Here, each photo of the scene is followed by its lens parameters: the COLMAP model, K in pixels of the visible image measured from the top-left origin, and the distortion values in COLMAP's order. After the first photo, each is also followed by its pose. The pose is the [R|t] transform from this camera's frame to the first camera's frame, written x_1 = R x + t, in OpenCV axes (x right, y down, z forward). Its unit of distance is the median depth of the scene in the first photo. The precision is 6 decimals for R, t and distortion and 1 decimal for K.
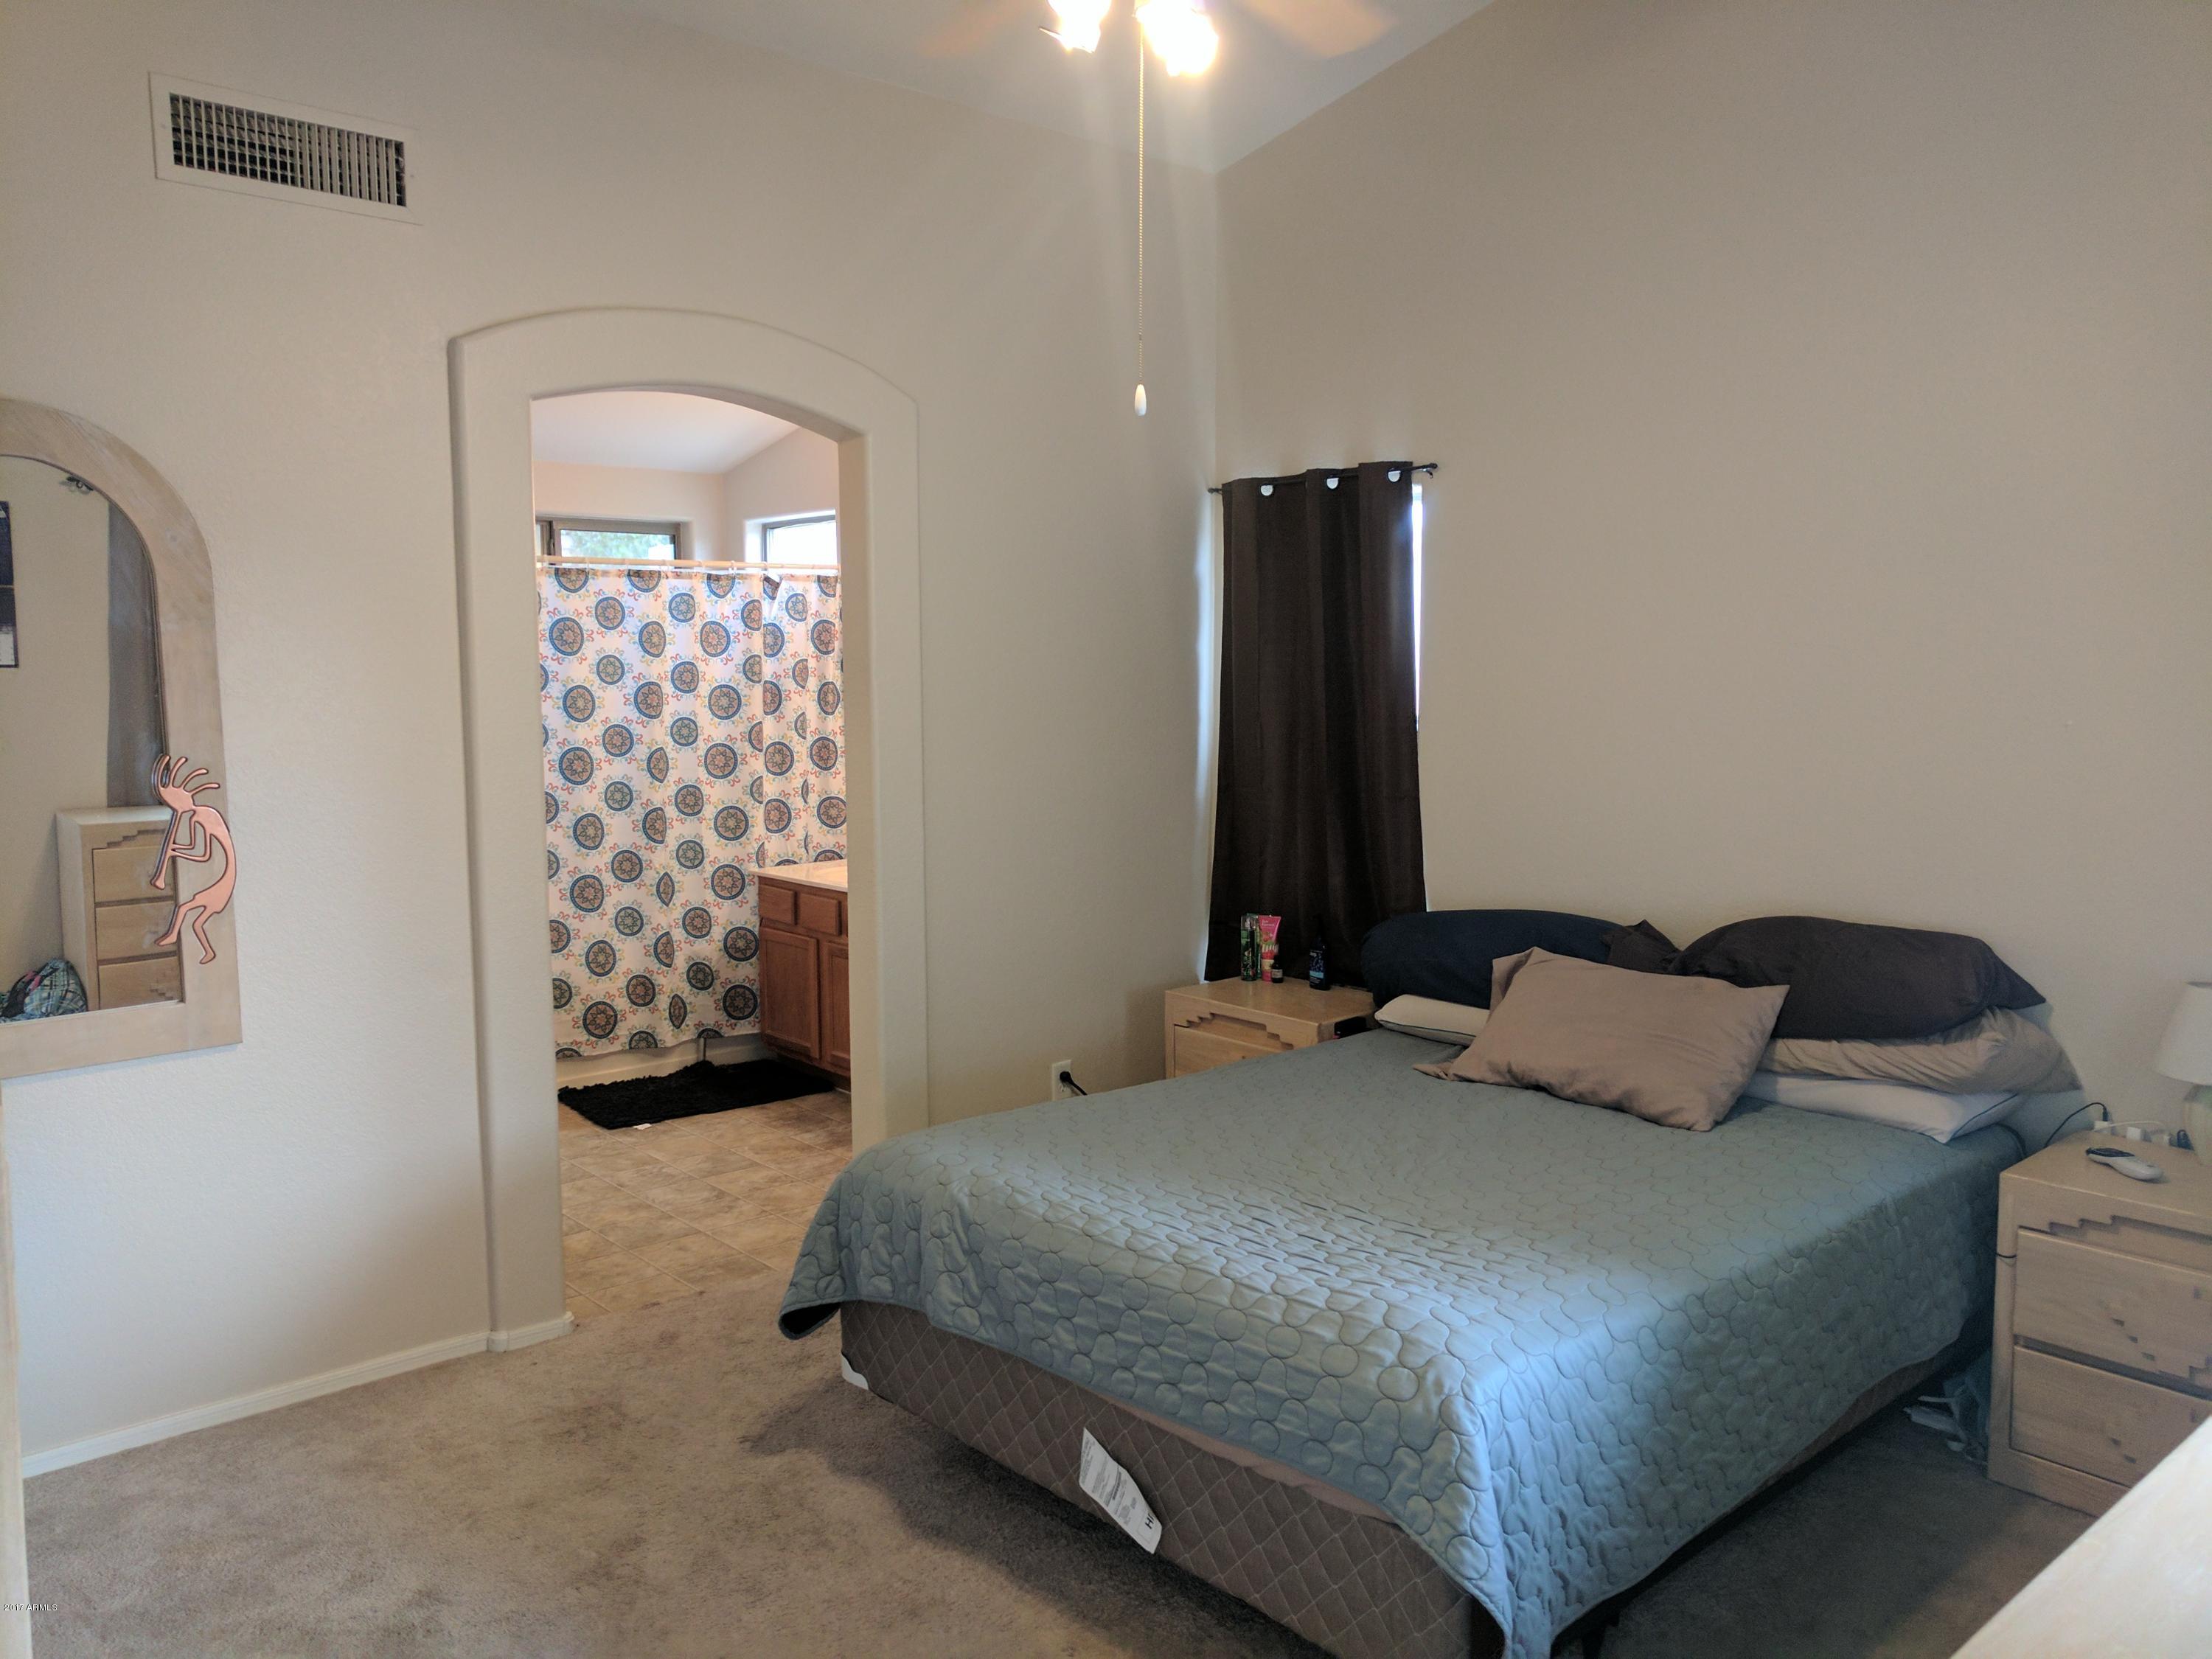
lens RADIAL K [[1706.9, 0, 1124.8], [0, 1706.9, 826.6], [0, 0, 1]] dist [0.012640, -0.006783]
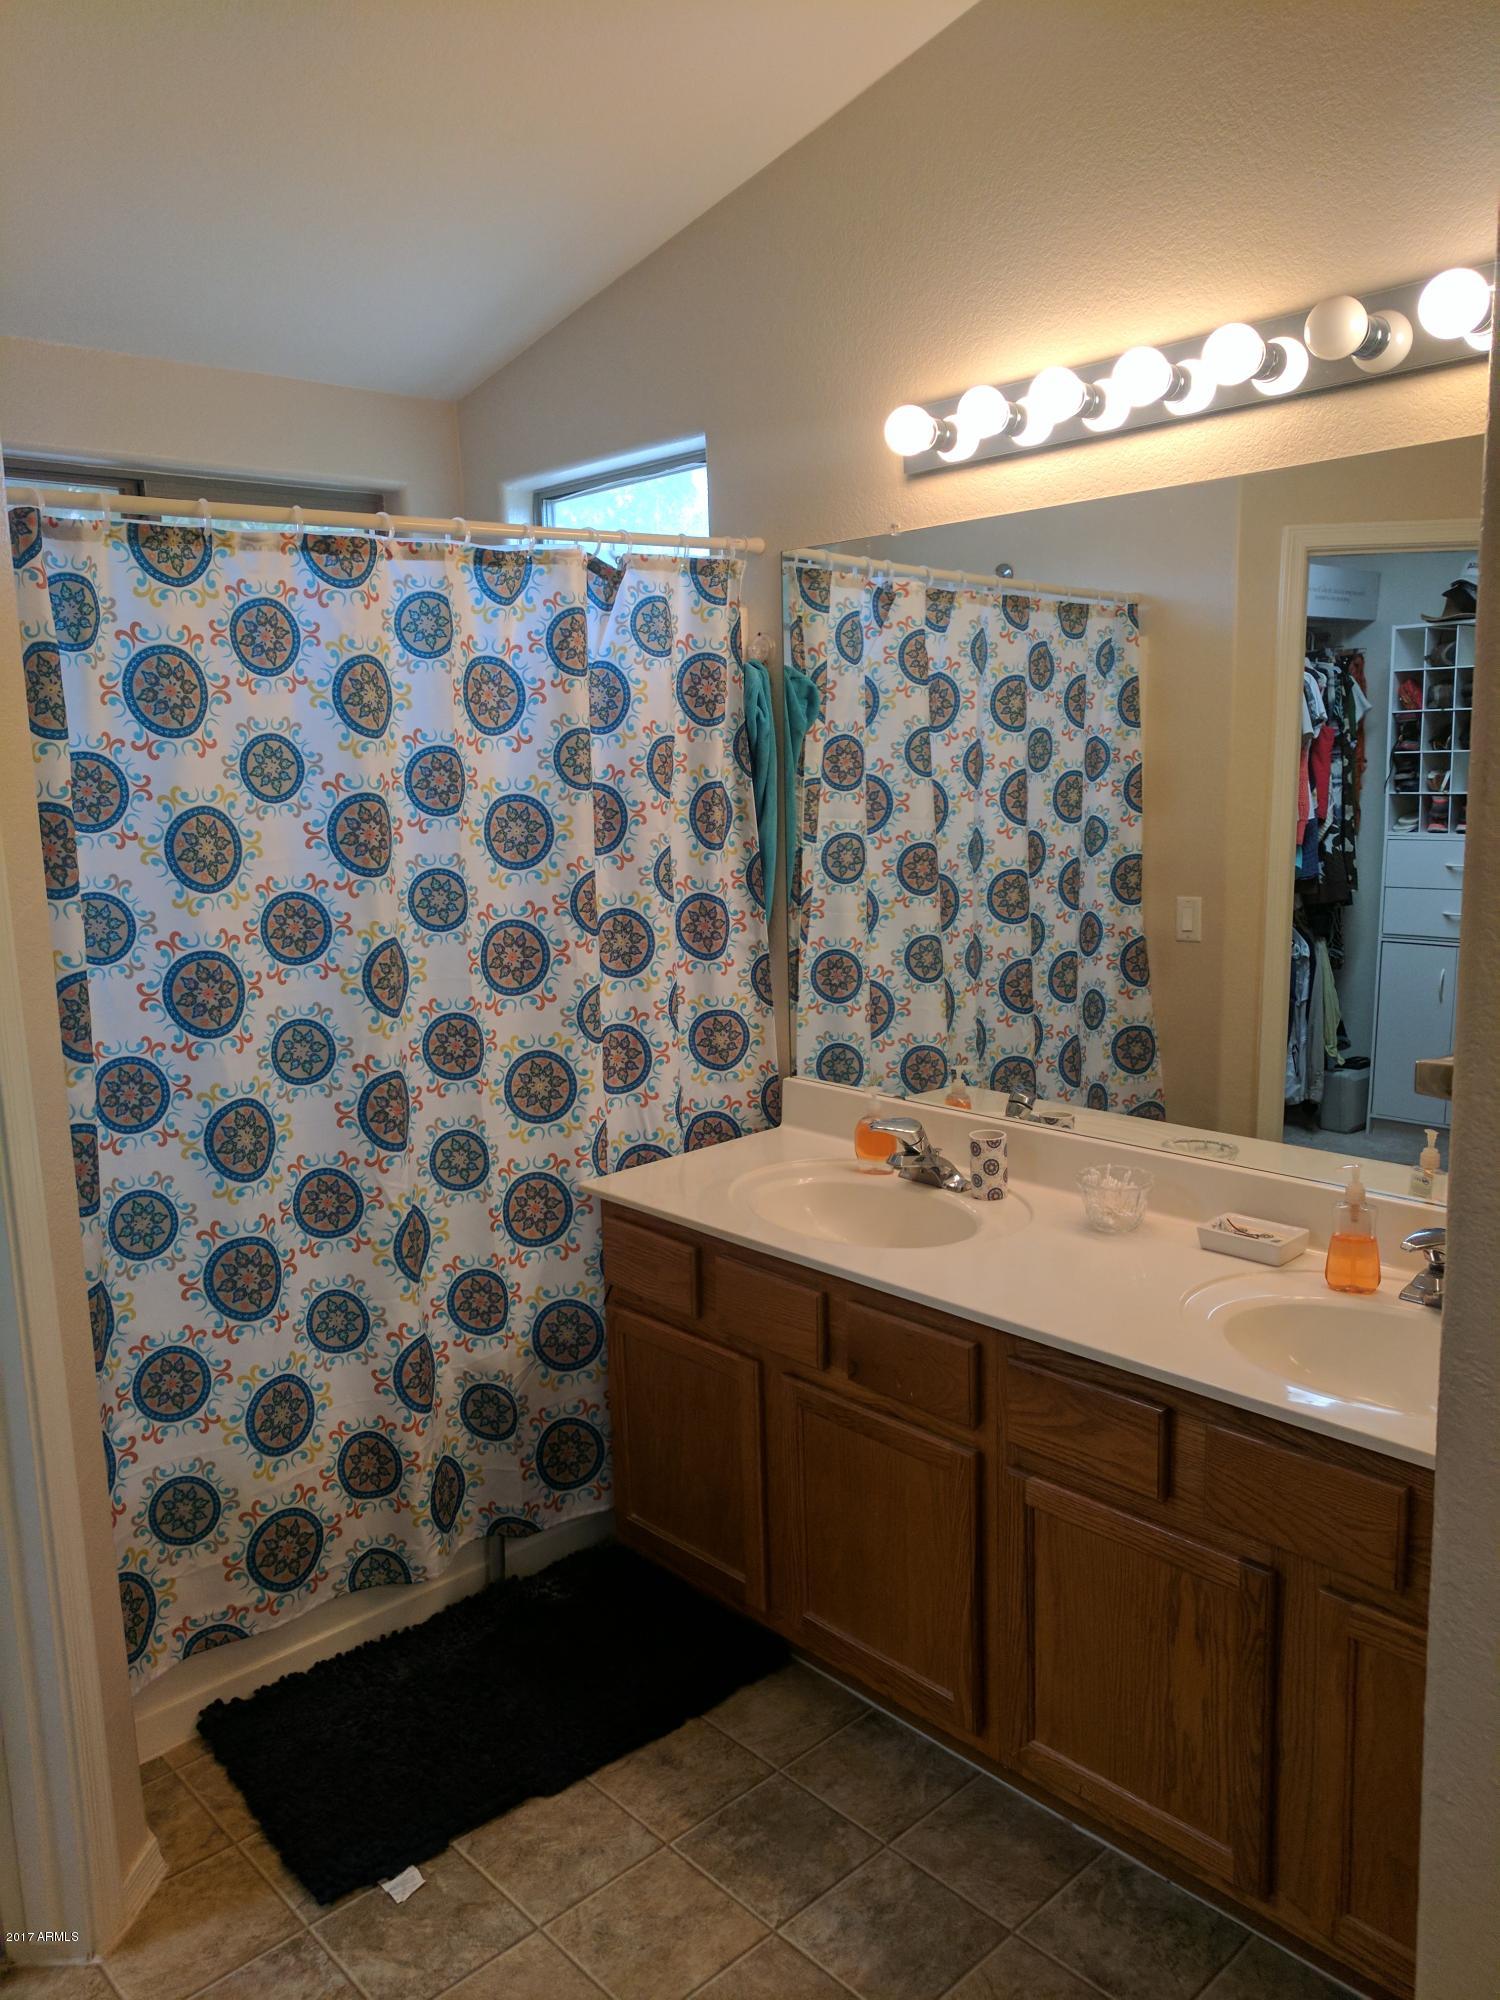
lens RADIAL K [[1543.3, 0, 732.6], [0, 1543.3, 1003.9], [0, 0, 1]] dist [0.012640, -0.006783]
pose [[0.999646, -0.026584, 0.001262, -0.179697], [0.026441, 0.997424, 0.066677, -0.053257], [-0.003031, -0.066620, 0.997774, 0.582675]]
